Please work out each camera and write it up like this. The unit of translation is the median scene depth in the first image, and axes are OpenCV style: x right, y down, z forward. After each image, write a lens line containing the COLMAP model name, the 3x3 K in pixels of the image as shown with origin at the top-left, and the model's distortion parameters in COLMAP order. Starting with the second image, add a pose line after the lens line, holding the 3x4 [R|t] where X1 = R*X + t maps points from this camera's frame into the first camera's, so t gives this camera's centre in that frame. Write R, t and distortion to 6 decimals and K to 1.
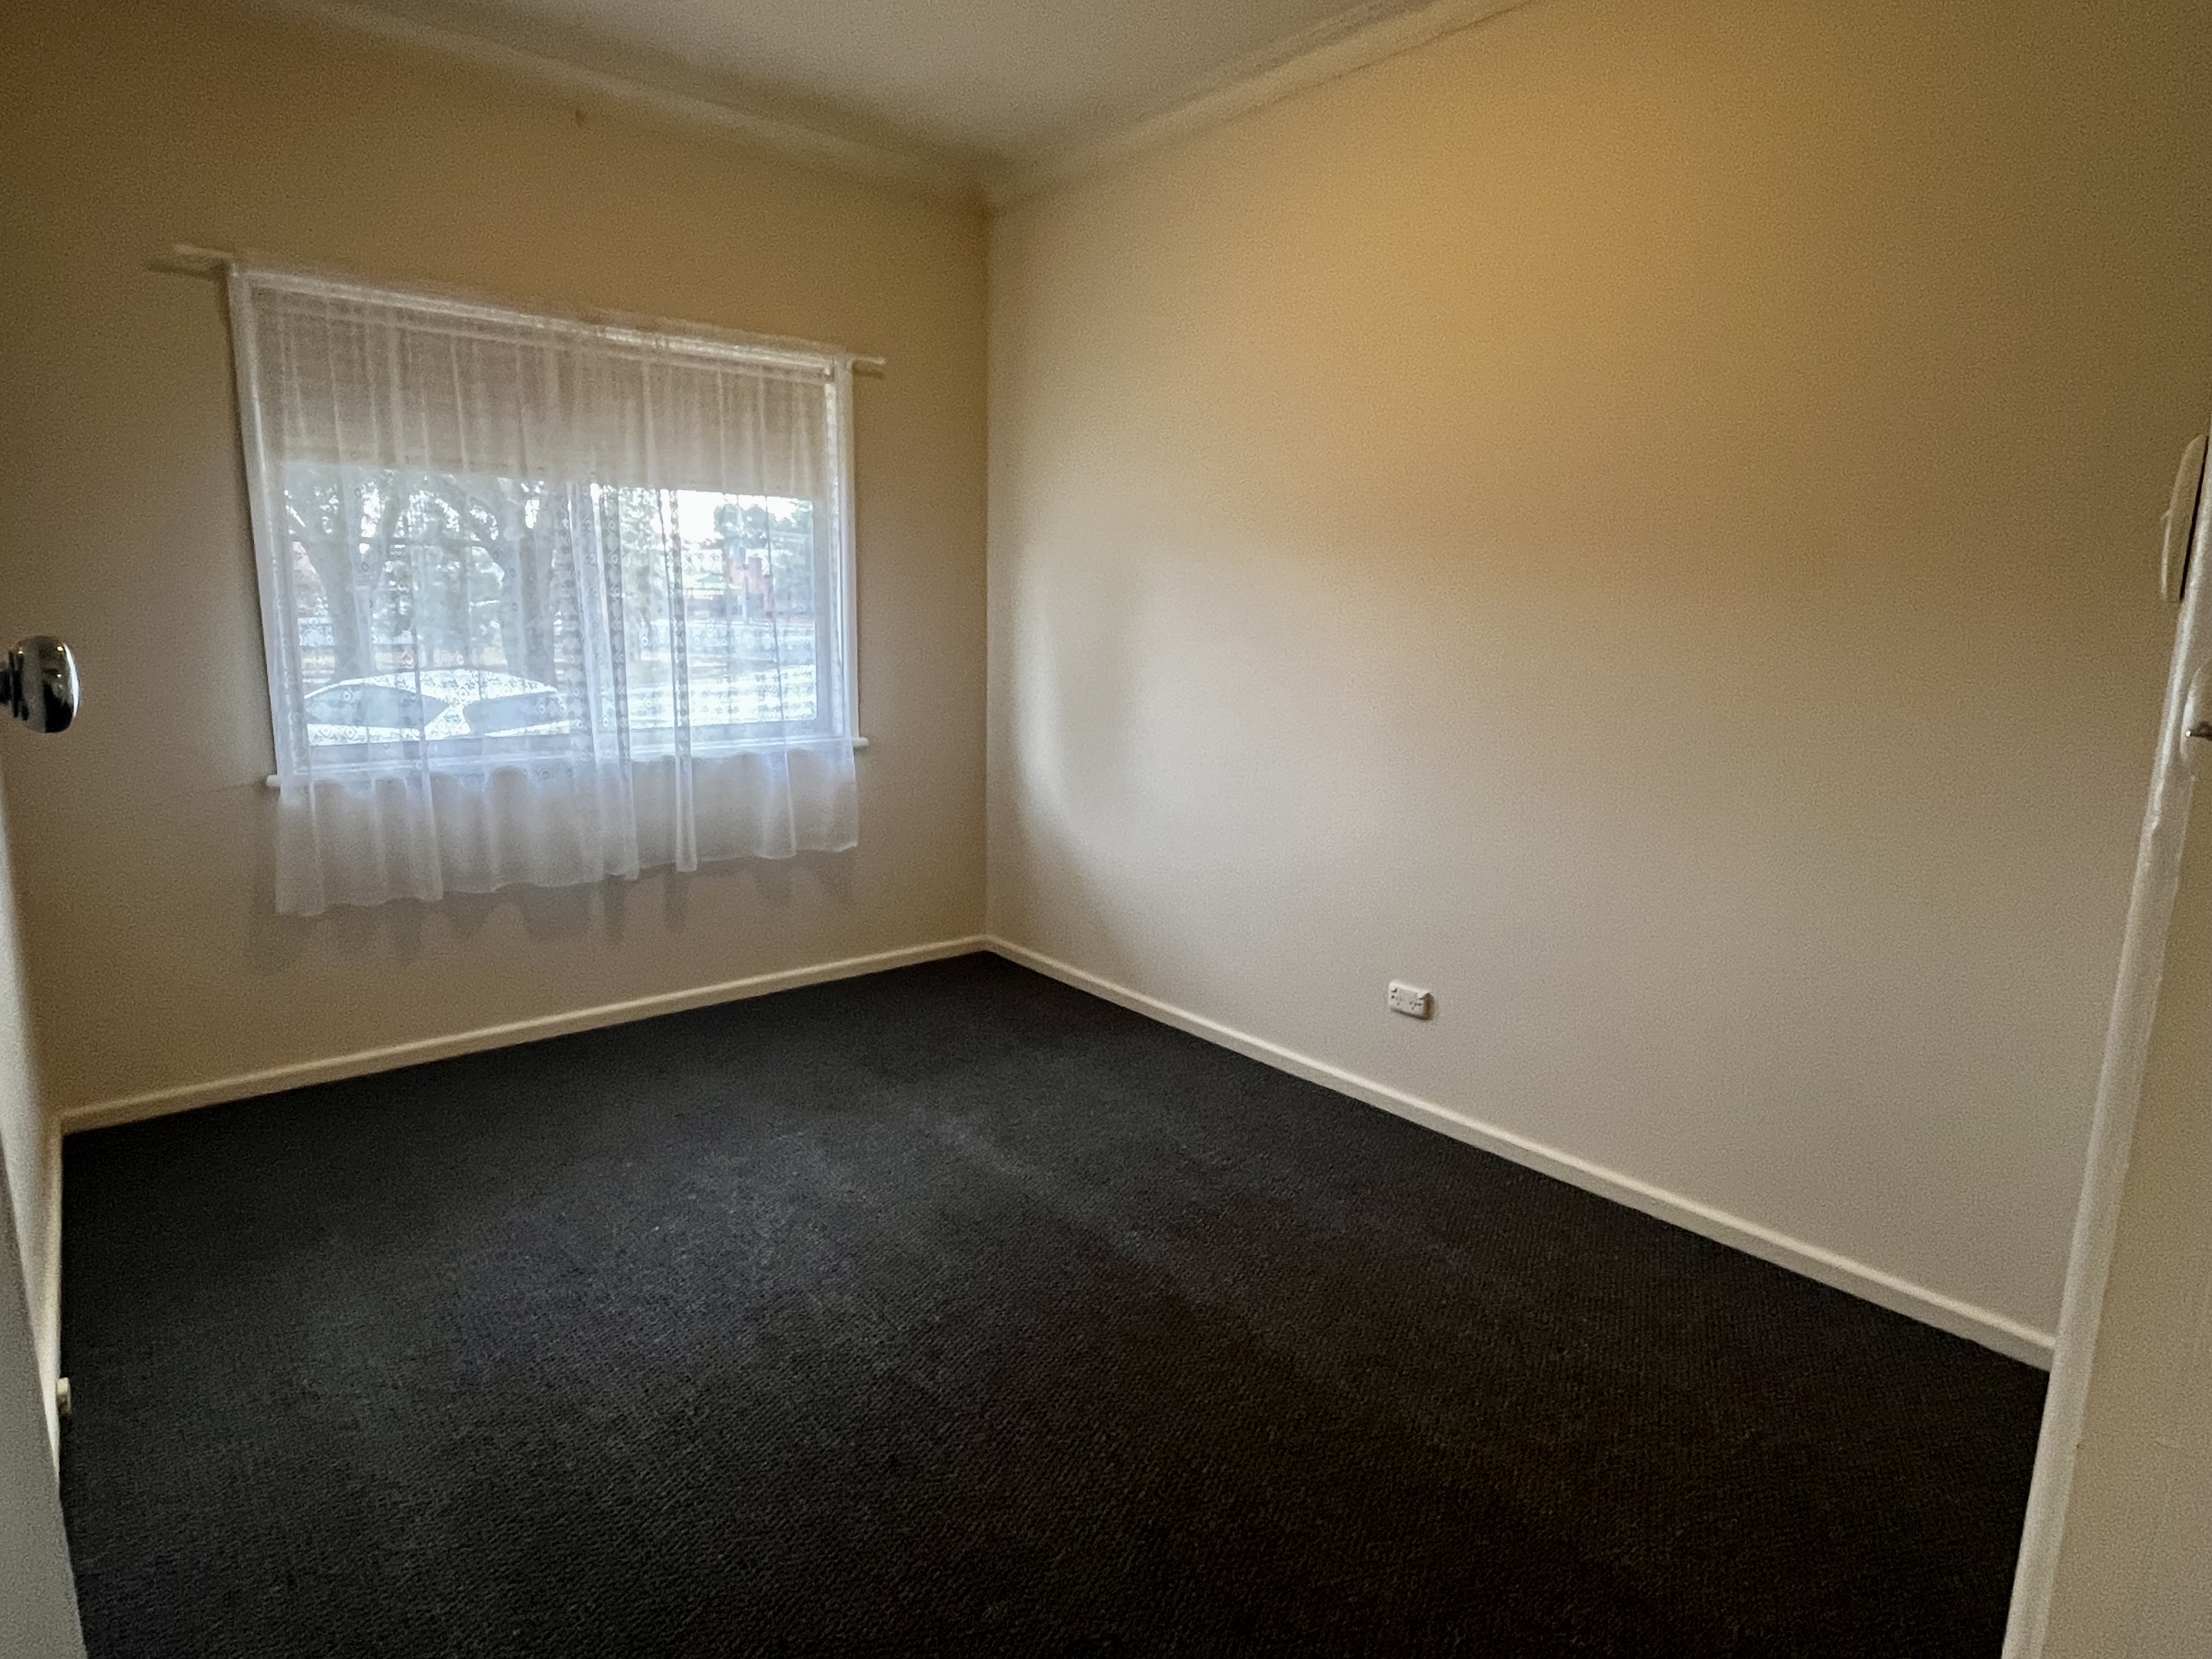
lens RADIAL K [[1225.4, 0, 1106.0], [0, 1225.4, 829.5], [0, 0, 1]] dist [-0.004235, -0.001583]
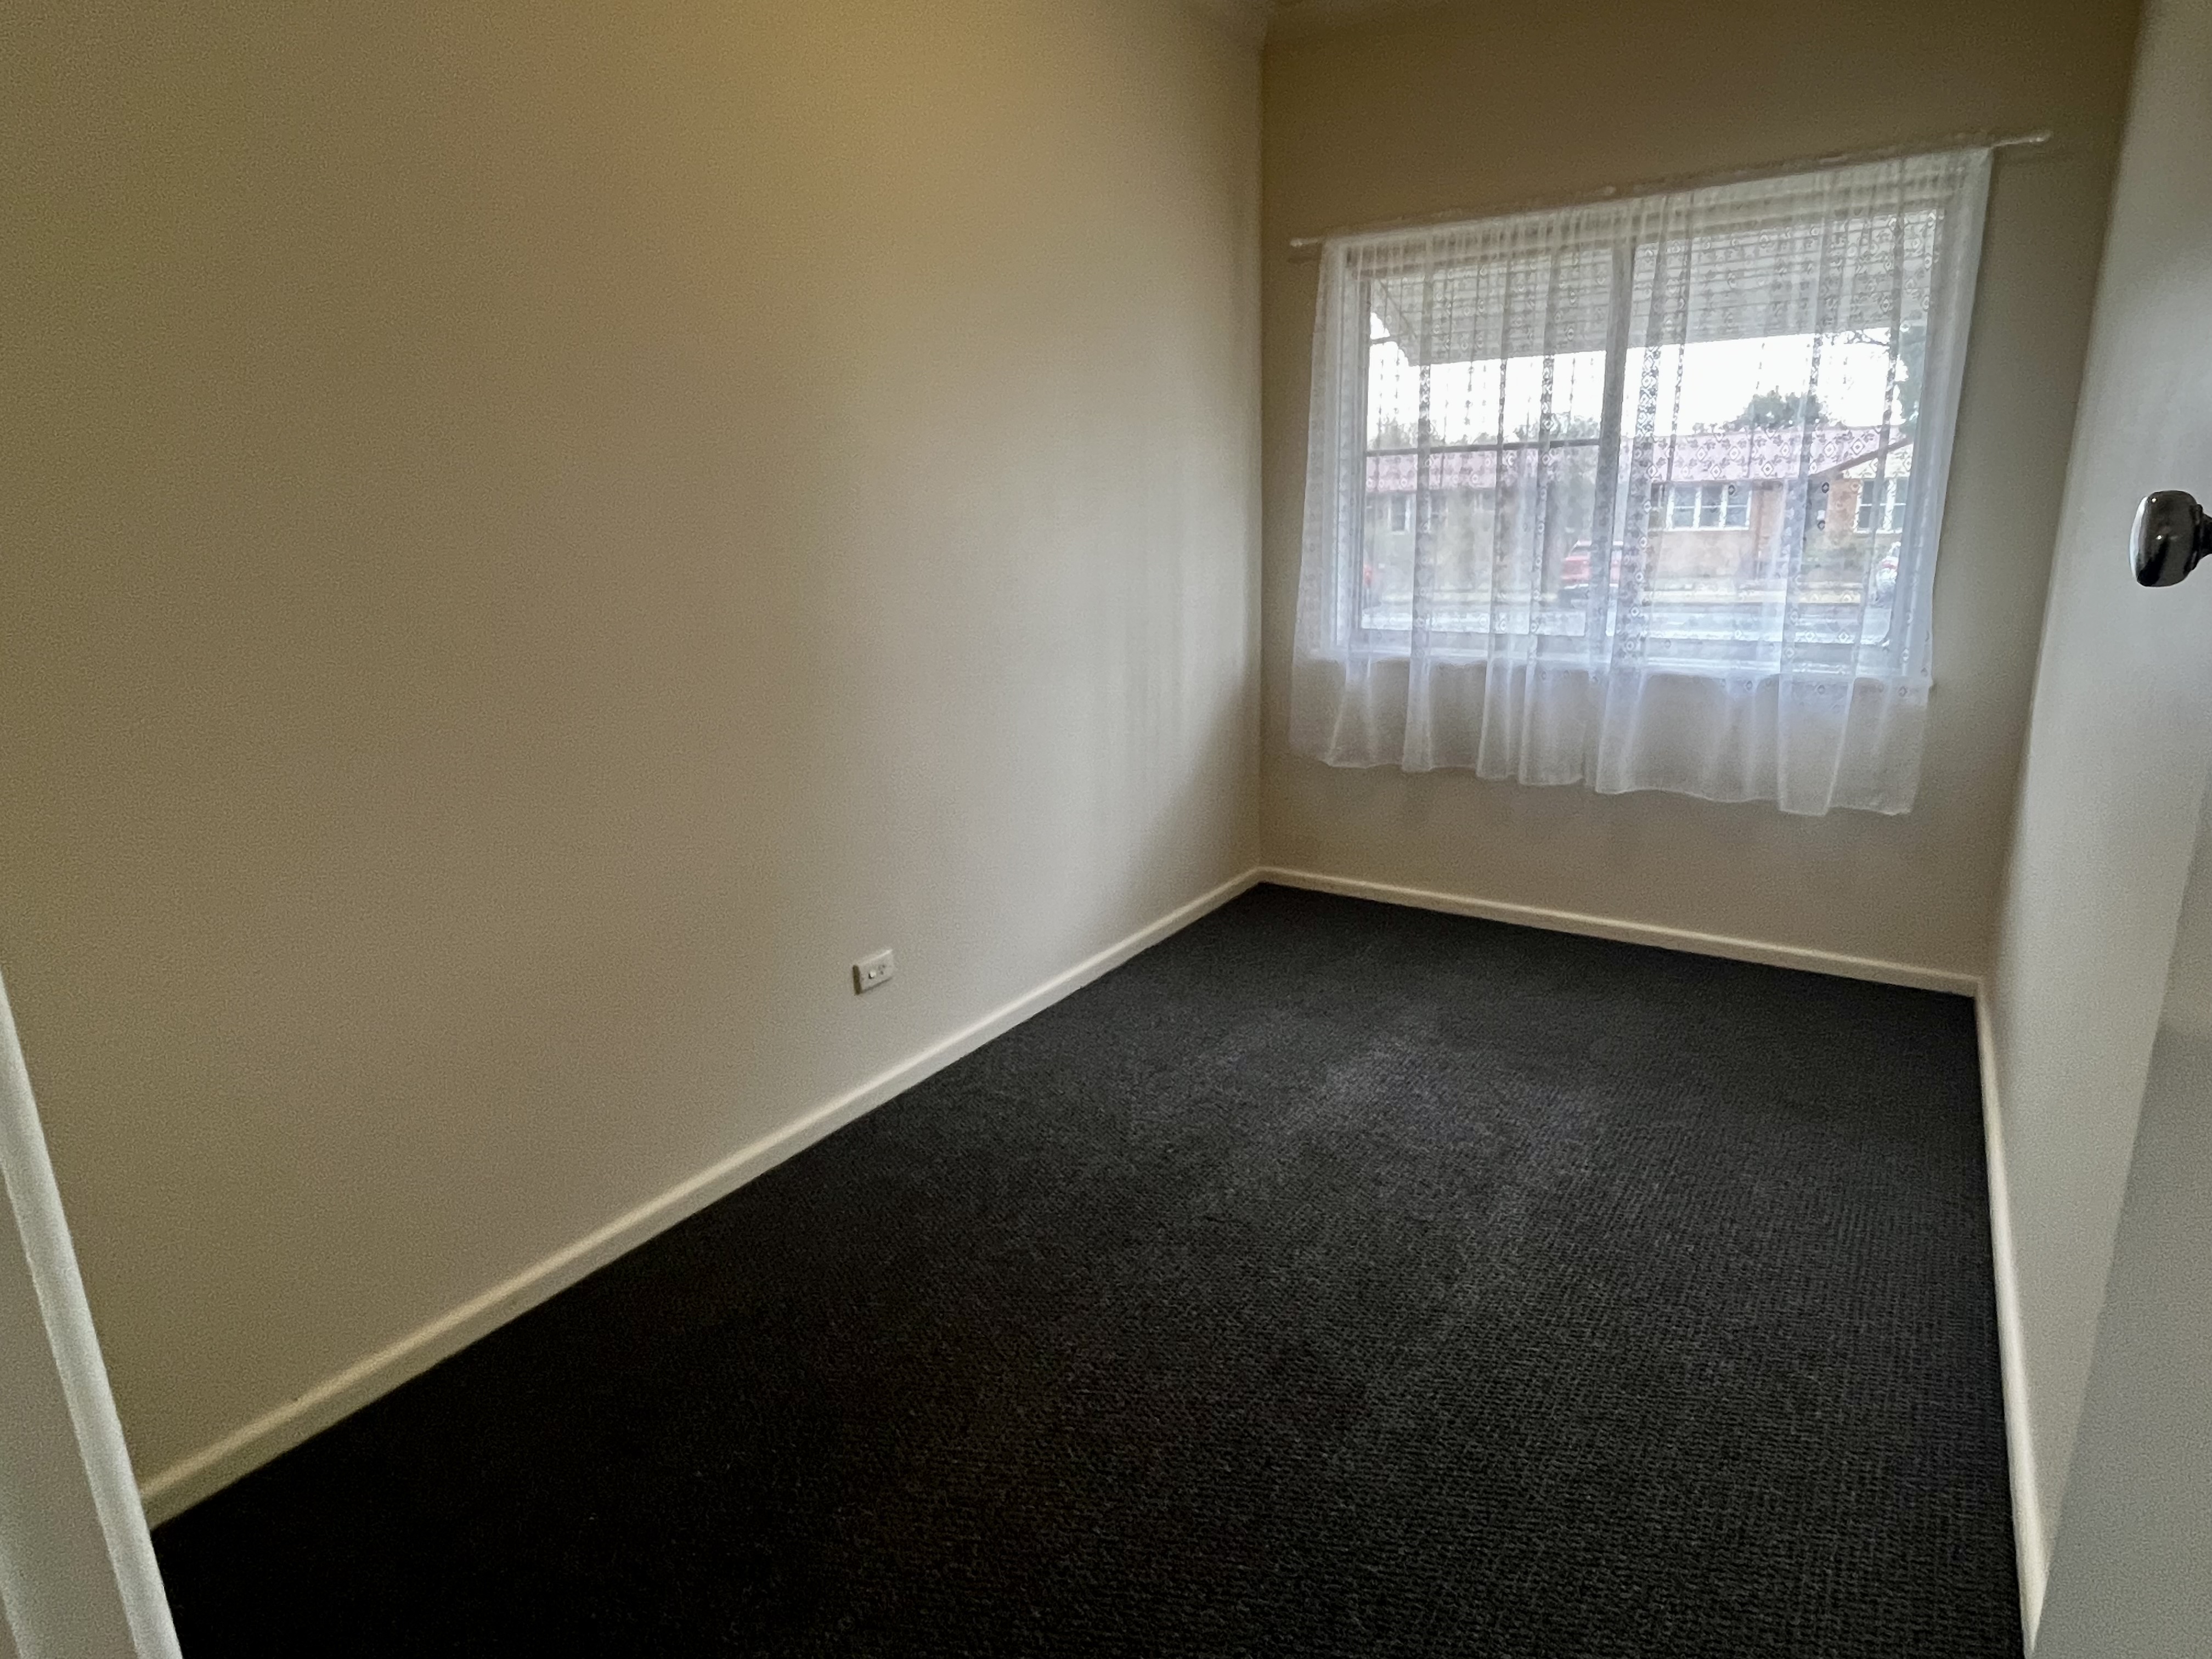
lens RADIAL K [[1225.4, 0, 1106.0], [0, 1225.4, 829.5], [0, 0, 1]] dist [-0.004235, -0.001583]
pose [[0.265872, 0.220769, -0.938389, 0.416464], [-0.142880, 0.971697, 0.188123, -0.056352], [0.953361, 0.084060, 0.289890, 0.343454]]
